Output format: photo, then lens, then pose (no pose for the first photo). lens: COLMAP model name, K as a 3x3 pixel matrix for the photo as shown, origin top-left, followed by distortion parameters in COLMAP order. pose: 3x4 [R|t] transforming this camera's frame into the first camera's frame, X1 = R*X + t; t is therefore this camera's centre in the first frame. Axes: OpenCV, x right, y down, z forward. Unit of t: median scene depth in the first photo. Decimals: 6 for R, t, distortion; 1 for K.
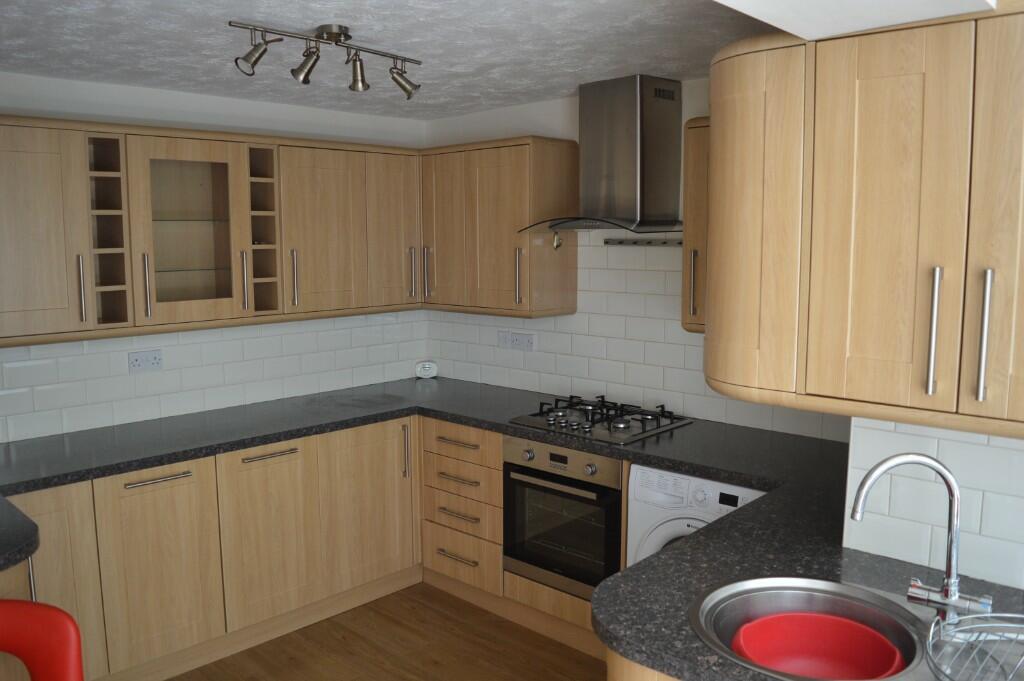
lens RADIAL K [[816.3, 0, 512.0], [0, 816.3, 340.5], [0, 0, 1]] dist [-0.089521, 0.012834]
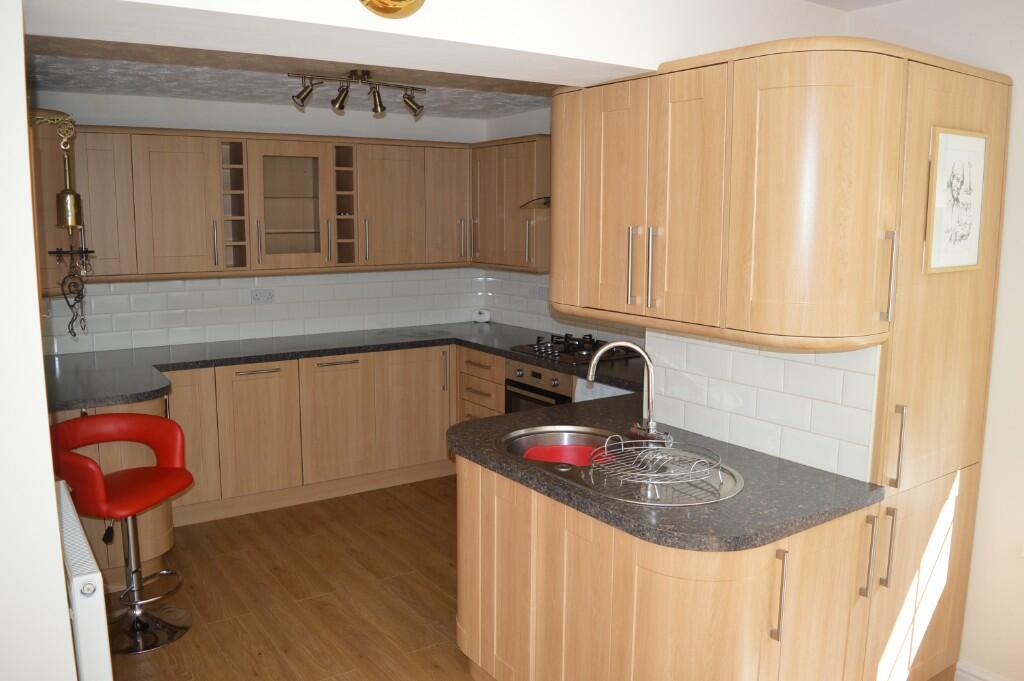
lens RADIAL K [[816.3, 0, 512.0], [0, 816.3, 340.5], [0, 0, 1]] dist [-0.089521, 0.012834]
pose [[0.975306, 0.040978, -0.217022, 0.307821], [-0.034942, 0.998890, 0.031583, 0.045783], [0.218075, -0.023220, 0.975656, -0.328925]]
